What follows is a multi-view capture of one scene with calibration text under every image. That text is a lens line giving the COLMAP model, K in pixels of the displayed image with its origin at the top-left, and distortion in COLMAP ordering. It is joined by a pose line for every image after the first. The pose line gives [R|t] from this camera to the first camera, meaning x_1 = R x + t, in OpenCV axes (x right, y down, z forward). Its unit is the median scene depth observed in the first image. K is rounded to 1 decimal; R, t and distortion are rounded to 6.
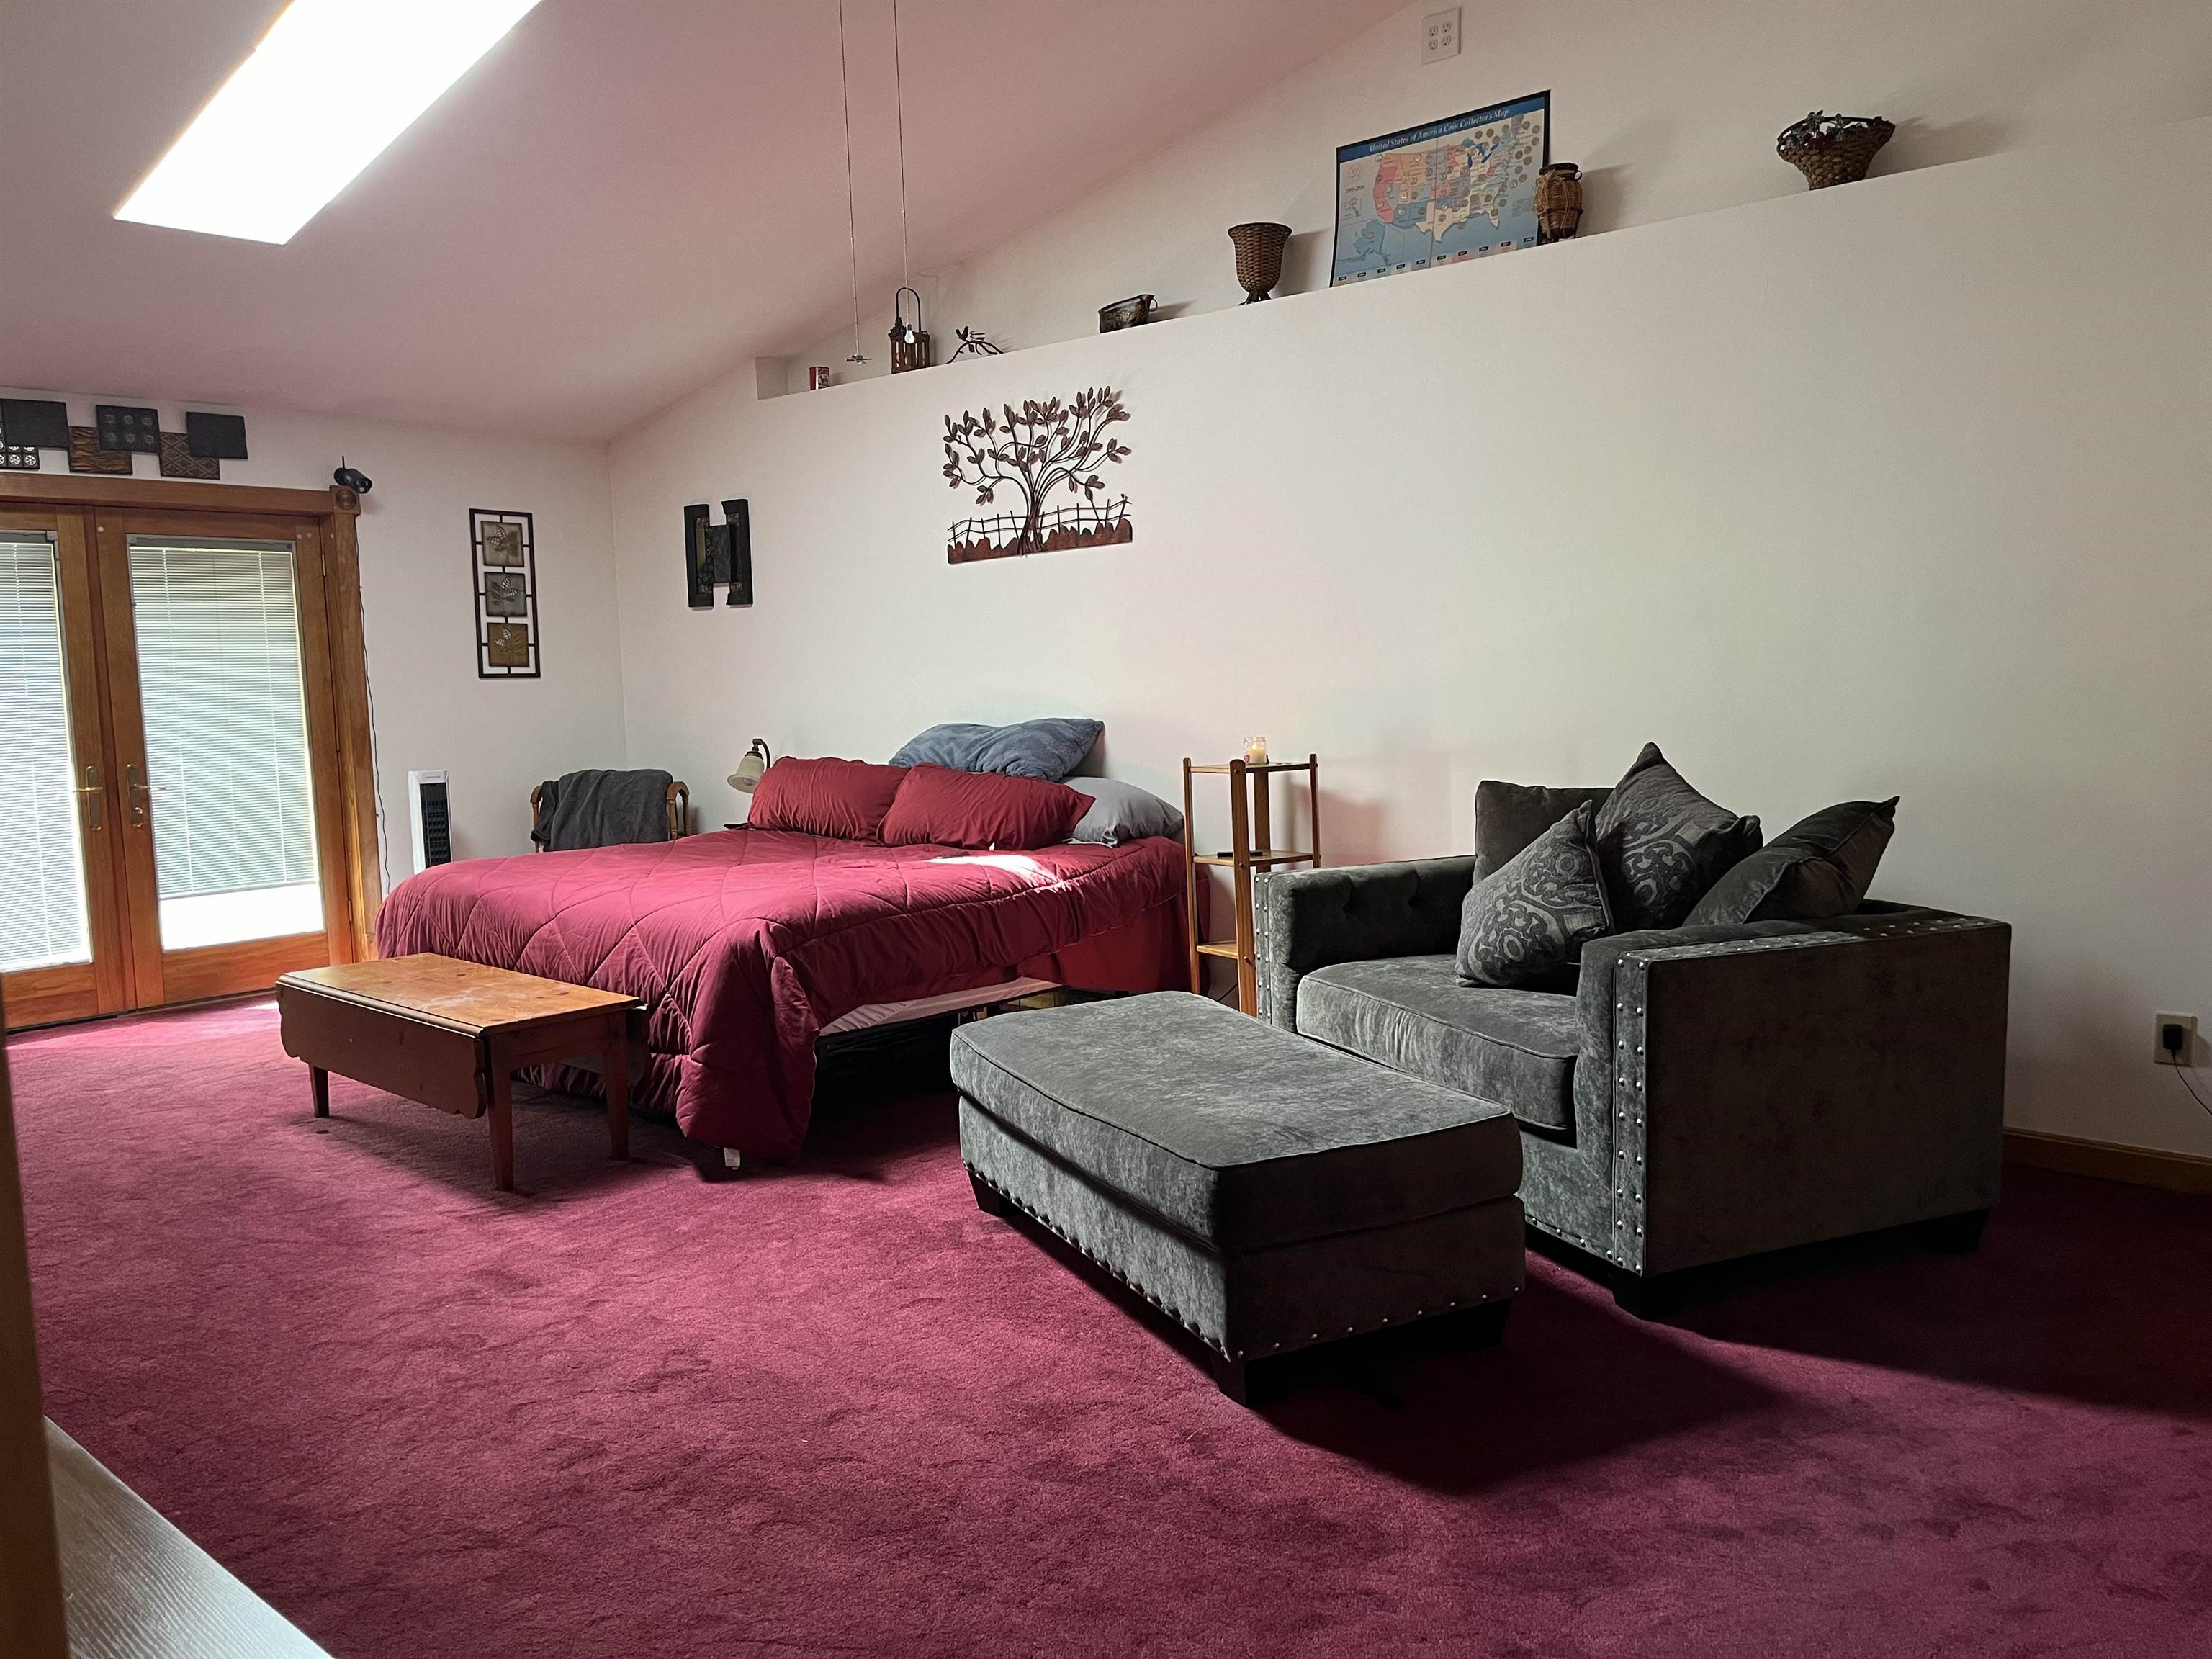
lens RADIAL K [[1684.8, 0, 1106.0], [0, 1684.8, 829.5], [0, 0, 1]] dist [0.113193, -0.163652]
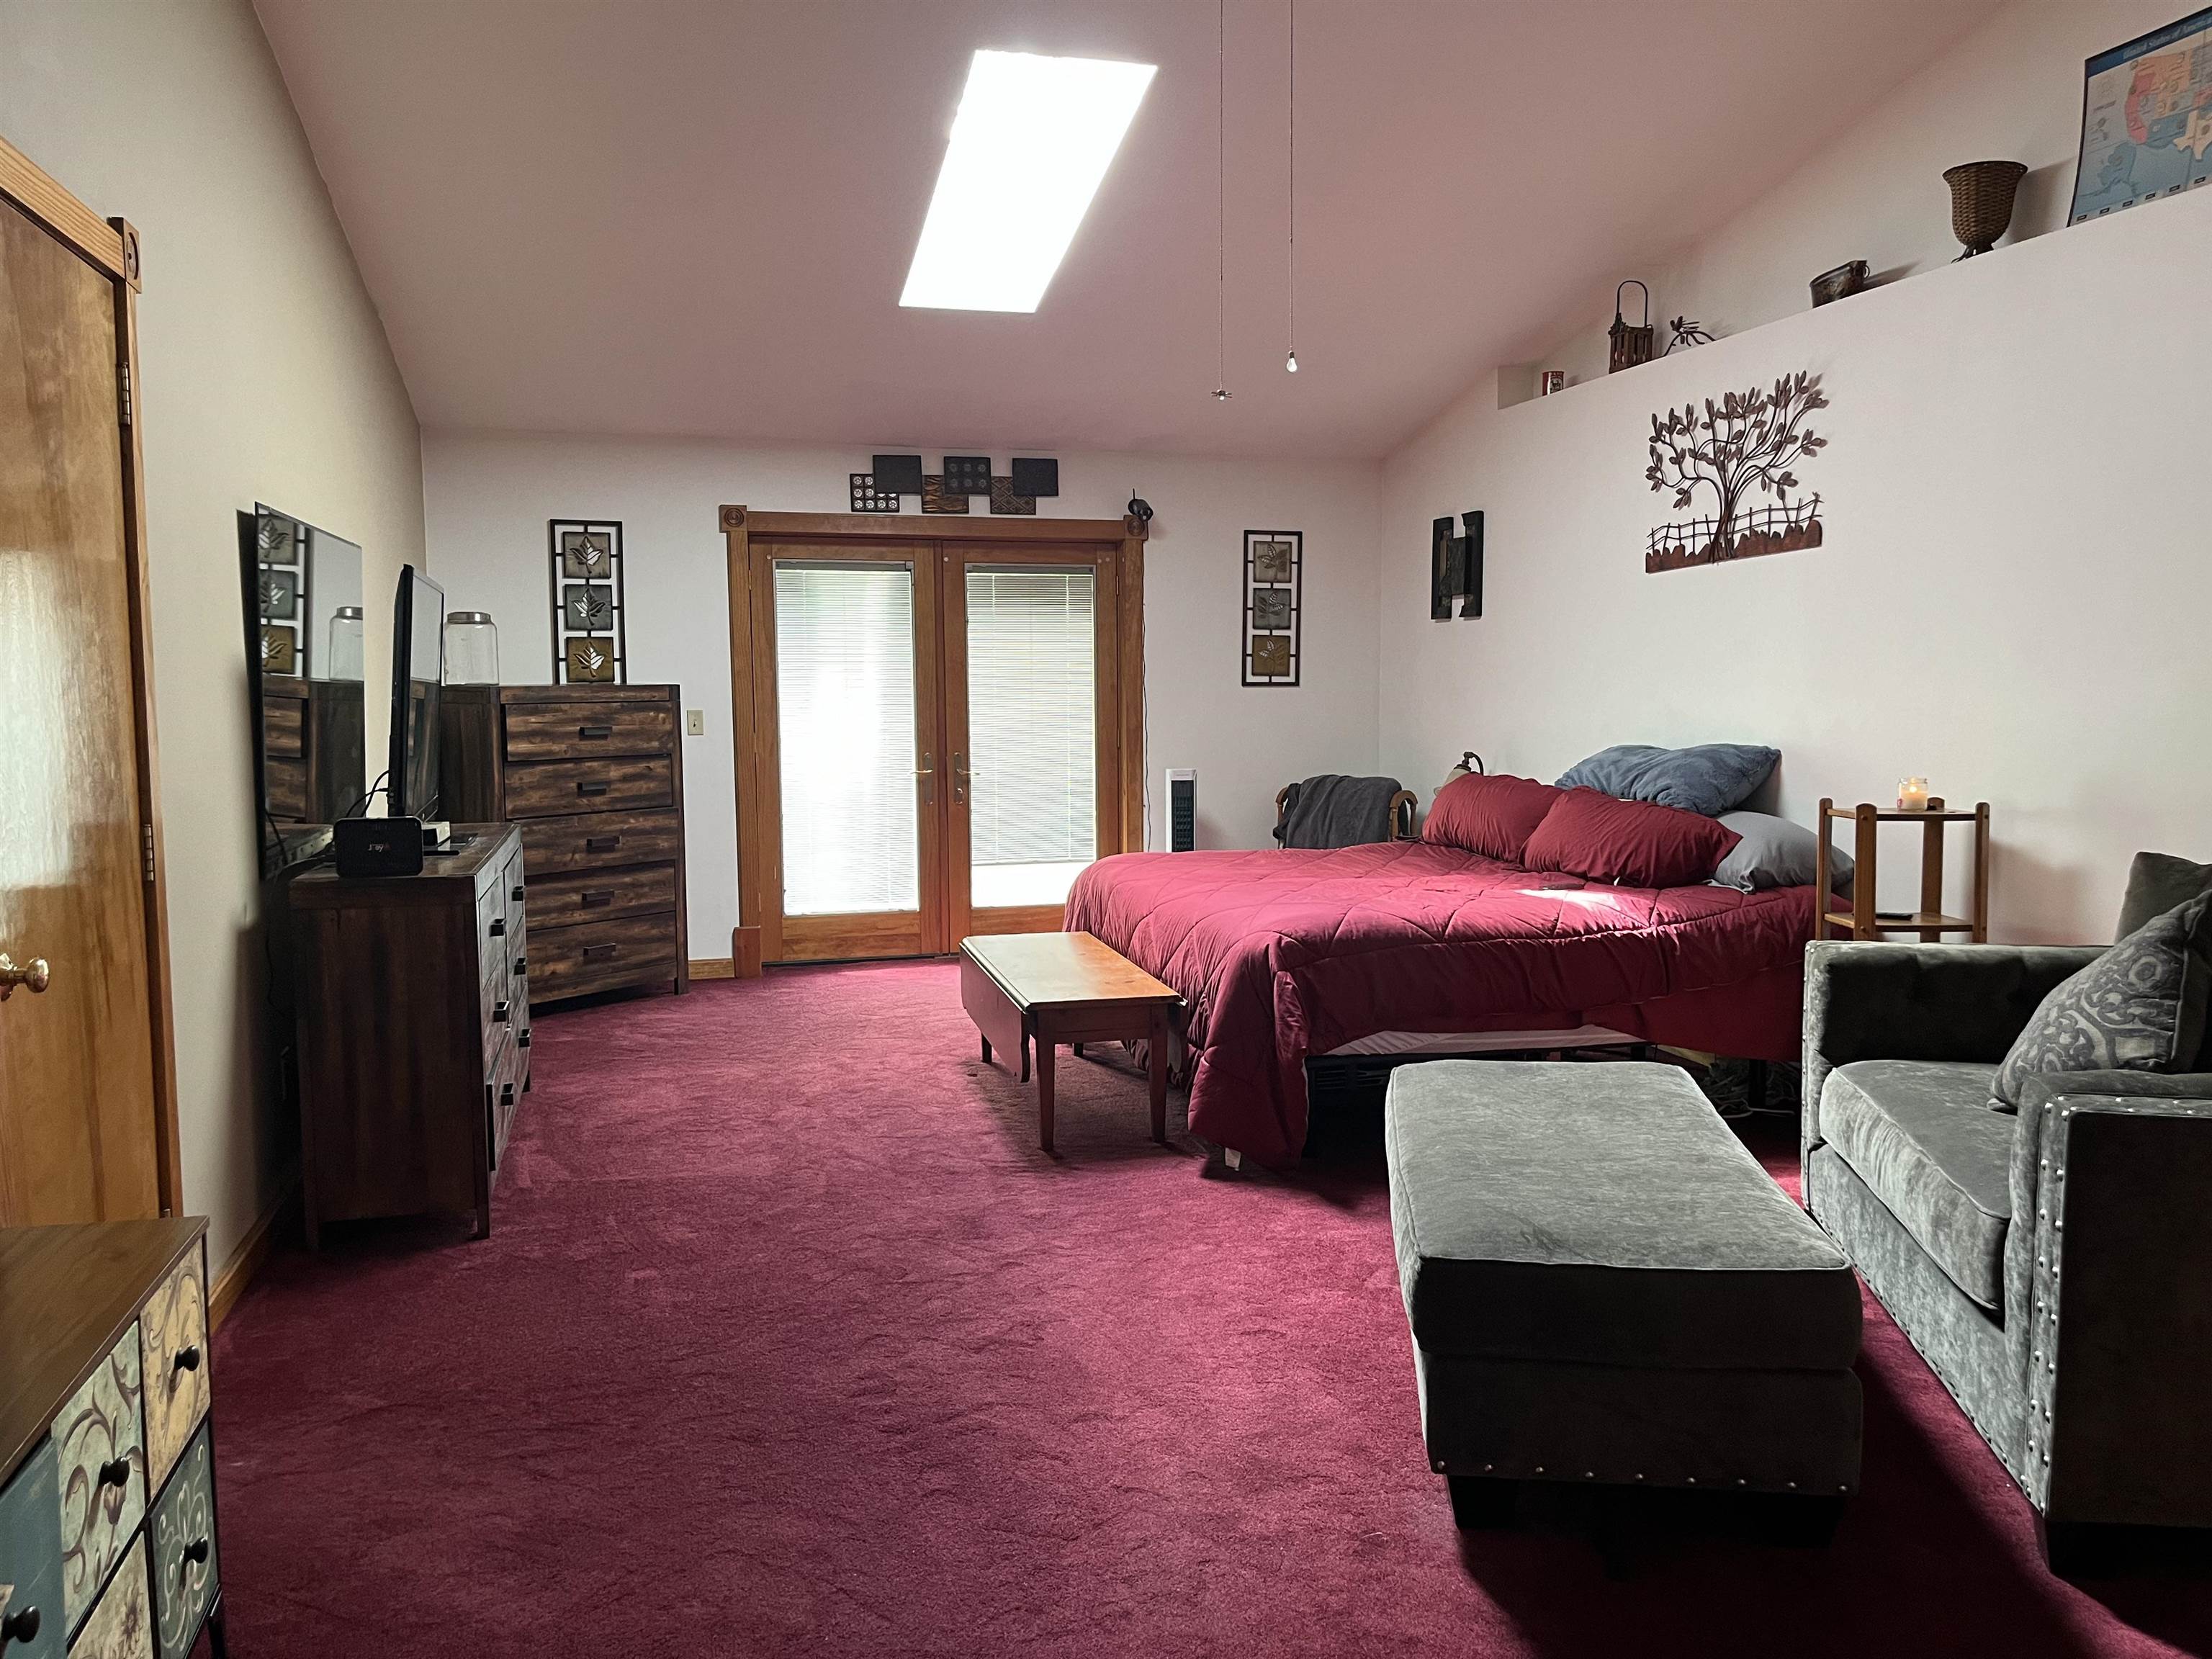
lens RADIAL K [[1684.4, 0, 1106.0], [0, 1684.4, 829.5], [0, 0, 1]] dist [0.055385, -0.008897]
pose [[0.836383, 0.068826, -0.543807, 0.191318], [-0.068266, 0.997441, 0.021245, -0.017771], [0.543878, 0.019355, 0.838941, 0.064995]]
